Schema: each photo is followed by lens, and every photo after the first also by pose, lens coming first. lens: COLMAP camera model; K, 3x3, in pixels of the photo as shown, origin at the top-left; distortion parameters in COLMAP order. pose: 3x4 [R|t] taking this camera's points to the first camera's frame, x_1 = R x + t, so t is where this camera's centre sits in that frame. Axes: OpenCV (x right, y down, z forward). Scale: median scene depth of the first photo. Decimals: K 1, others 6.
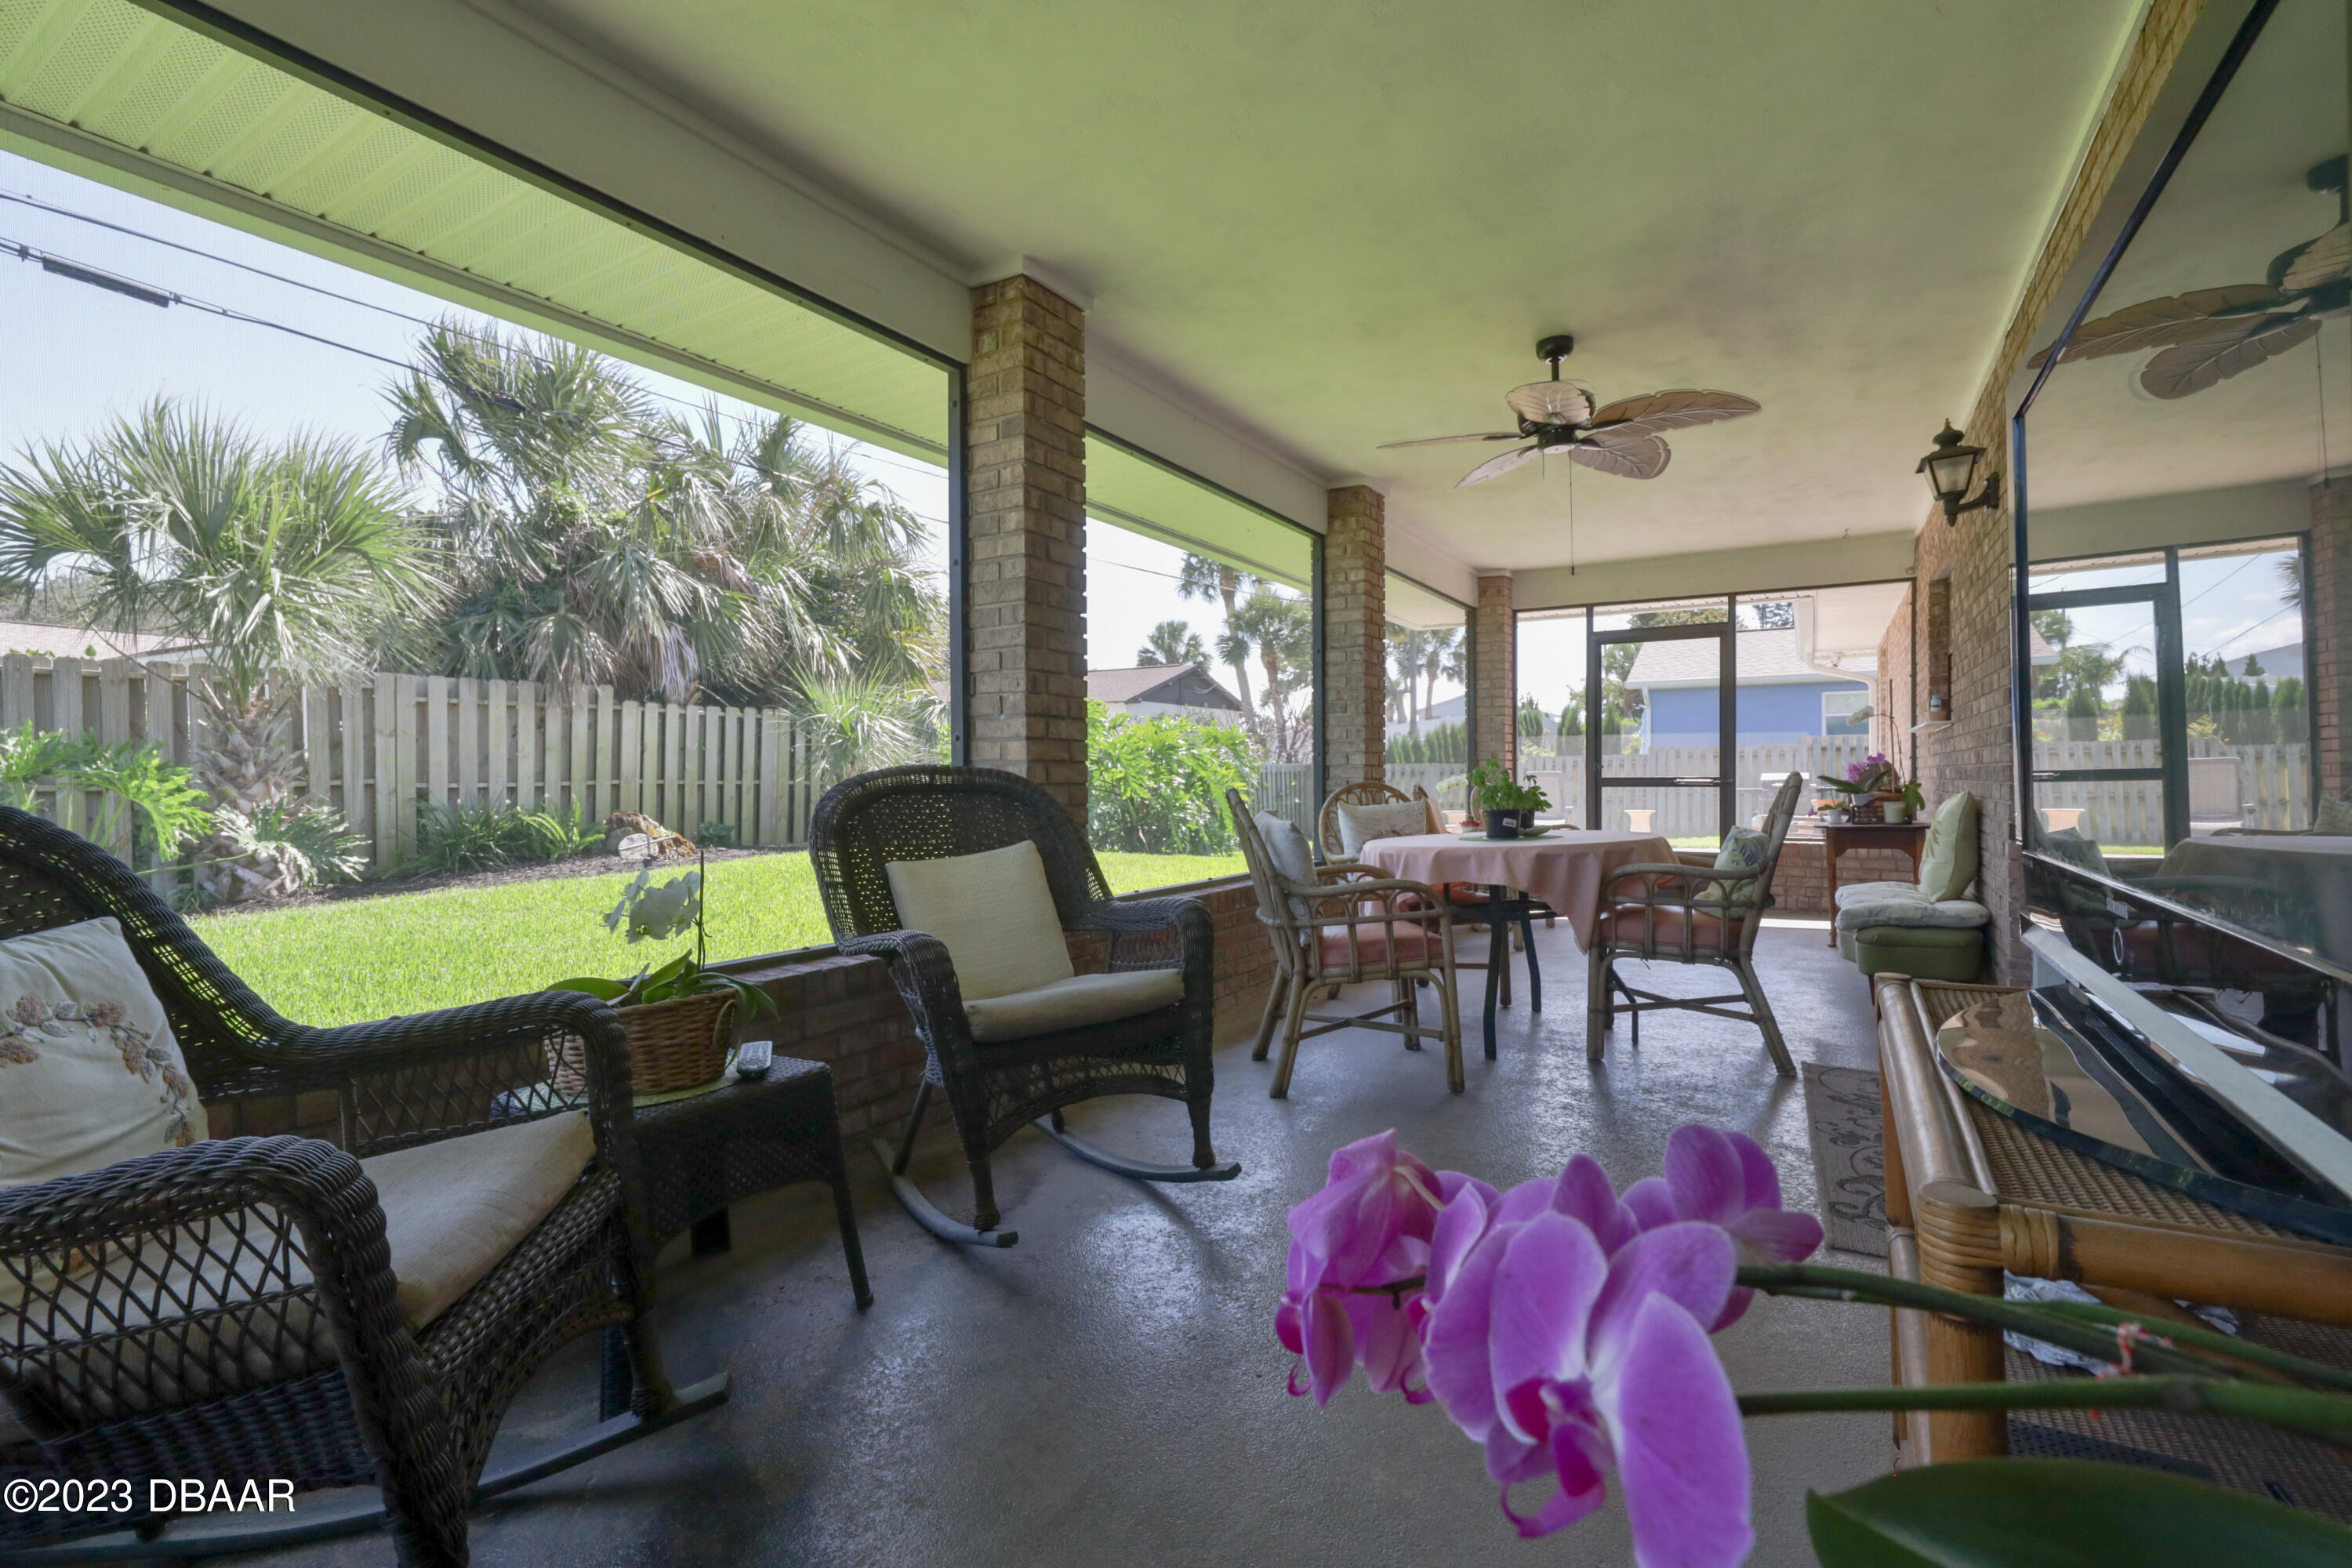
lens RADIAL K [[1056.3, 0, 1175.8], [0, 1056.3, 778.0], [0, 0, 1]] dist [0.003496, 0.000064]
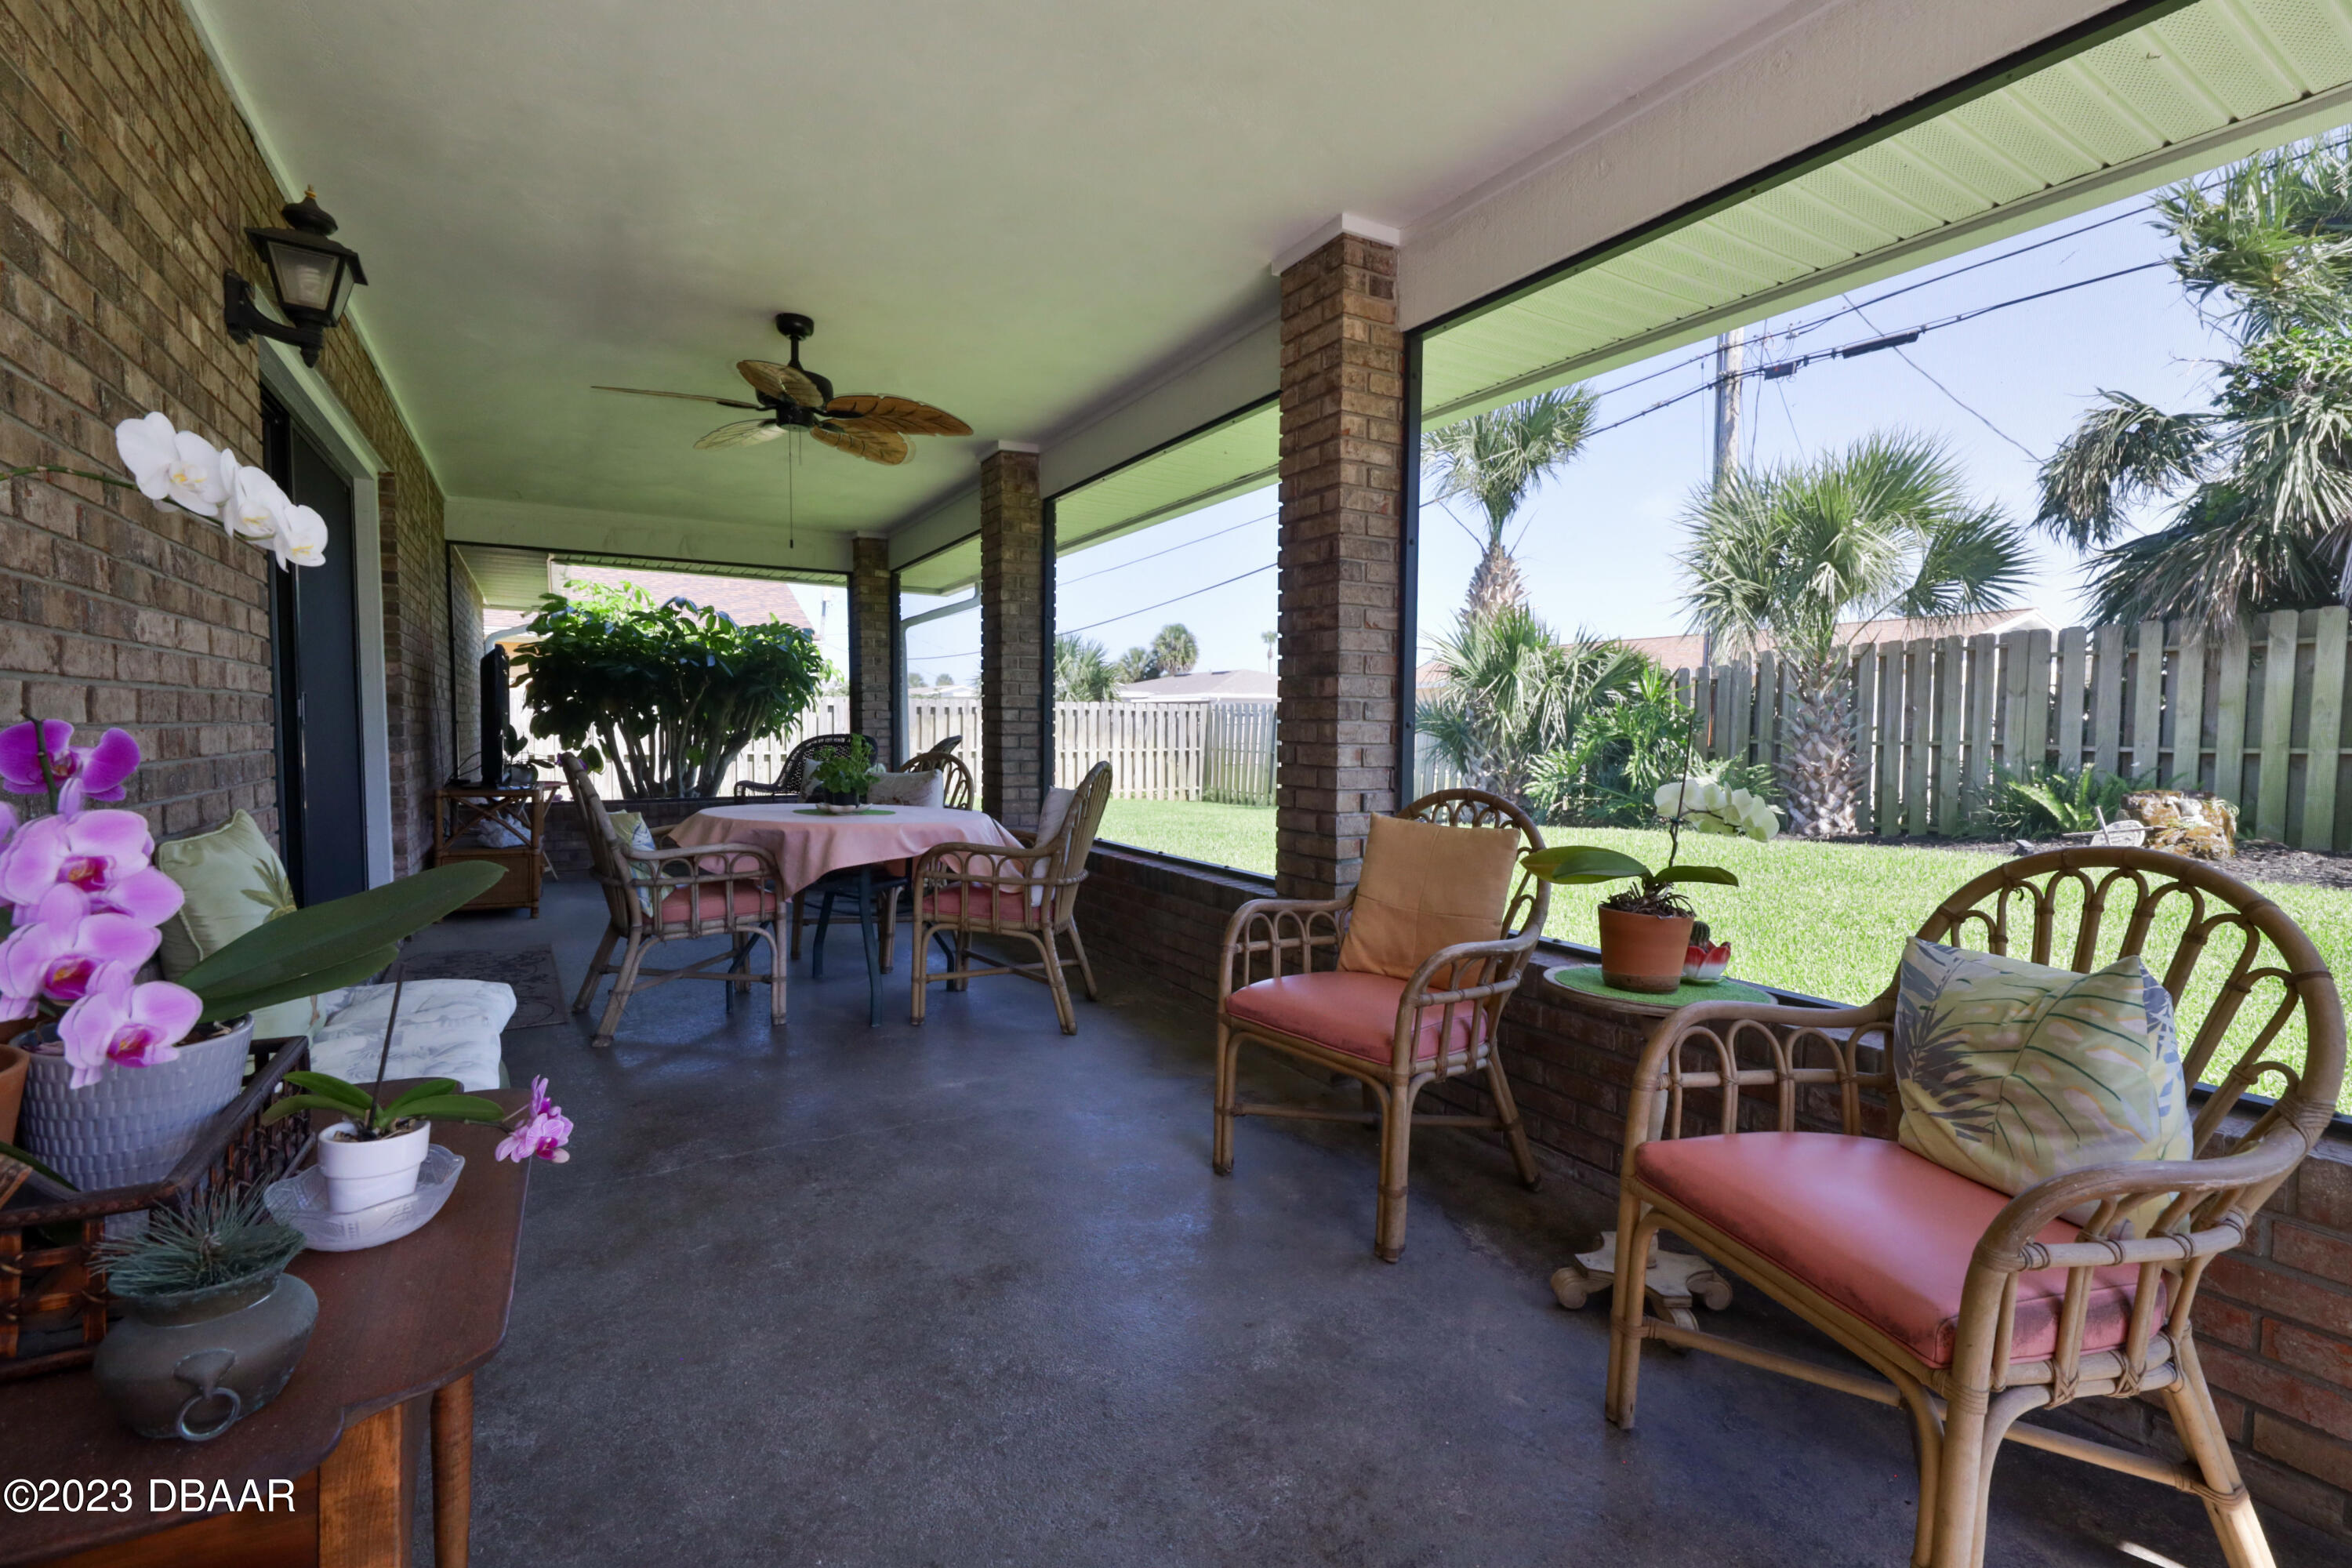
lens RADIAL K [[1025.2, 0, 1176.0], [0, 1025.2, 784.0], [0, 0, 1]] dist [-0.000598, 0.000024]
pose [[-0.460464, 0.052104, -0.886148, 0.460880], [-0.002605, 0.998192, 0.060045, -0.013501], [0.887674, 0.029957, -0.459496, 0.778804]]
